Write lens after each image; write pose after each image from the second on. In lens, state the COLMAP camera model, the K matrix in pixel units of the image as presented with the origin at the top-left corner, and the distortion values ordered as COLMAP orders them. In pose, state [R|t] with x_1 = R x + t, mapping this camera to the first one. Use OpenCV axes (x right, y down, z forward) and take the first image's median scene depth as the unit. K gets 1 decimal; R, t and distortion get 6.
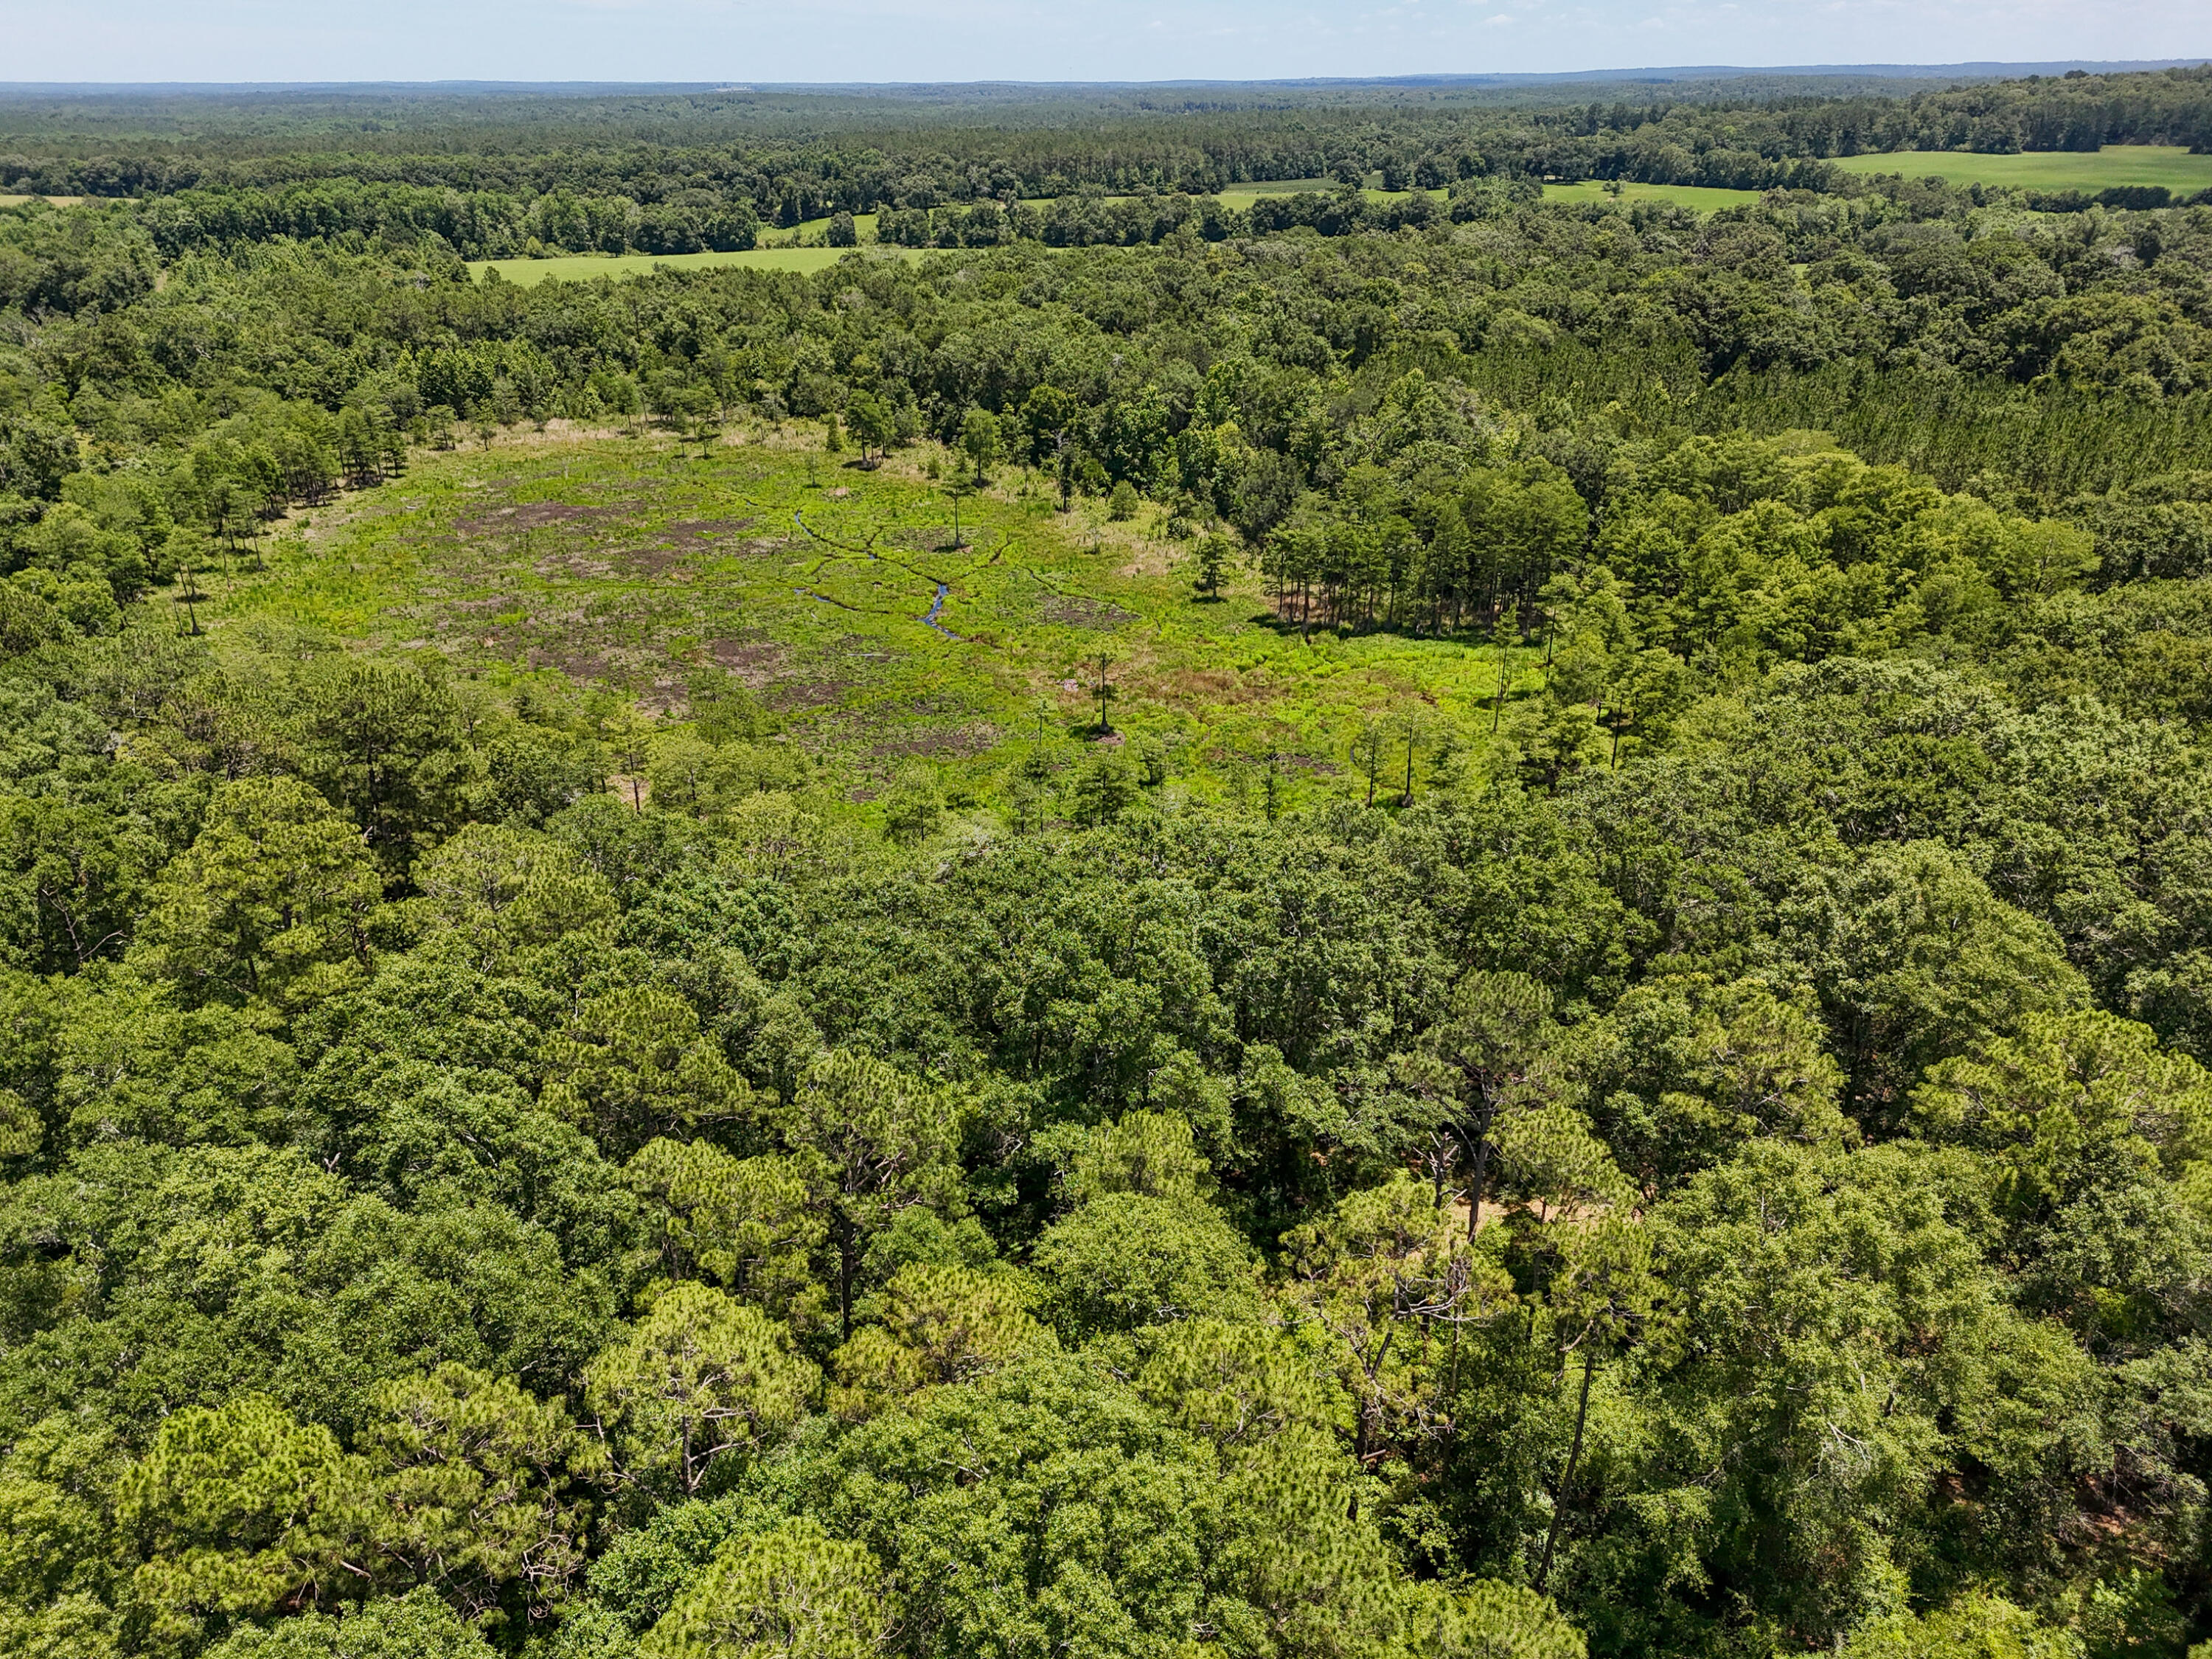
lens RADIAL K [[1589.5, 0, 1099.7], [0, 1589.5, 831.6], [0, 0, 1]] dist [0.061224, -0.045094]
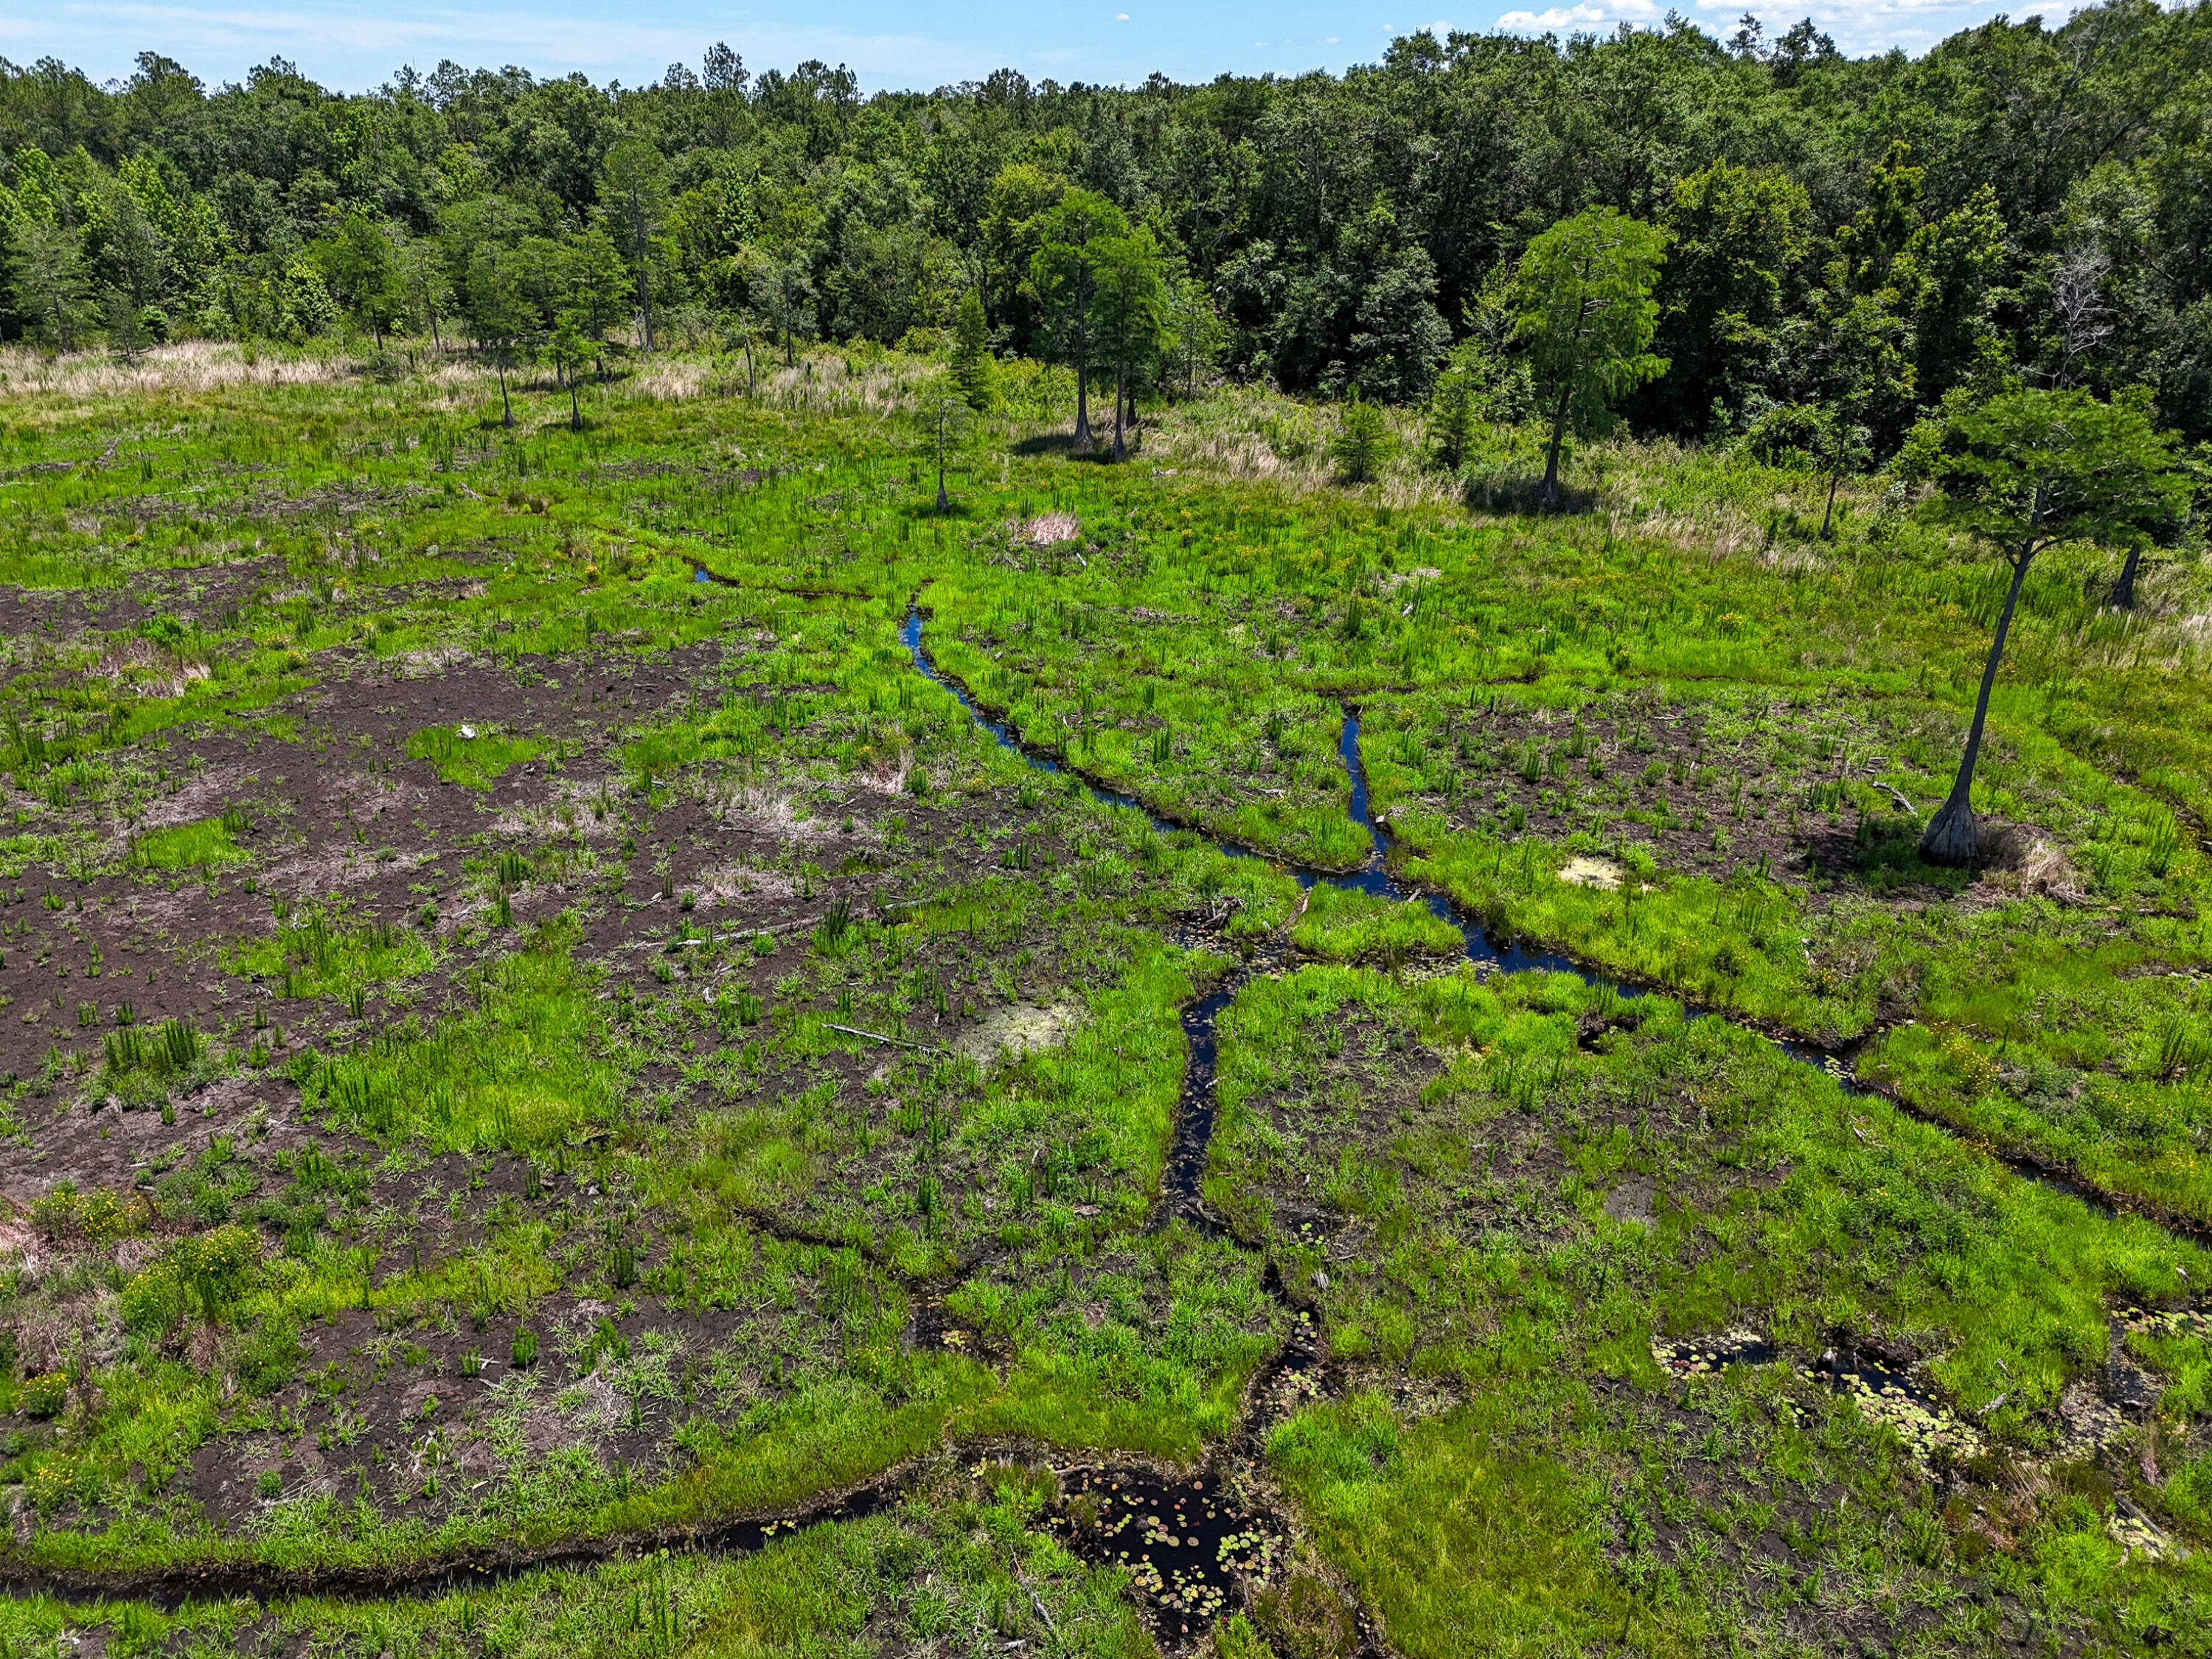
lens RADIAL K [[1589.5, 0, 1099.7], [0, 1589.5, 831.6], [0, 0, 1]] dist [0.061224, -0.045094]
pose [[0.999897, -0.004070, 0.013799, -0.139766], [0.004424, 0.999660, -0.025708, -0.137849], [-0.013690, 0.025766, 0.999574, 0.650358]]
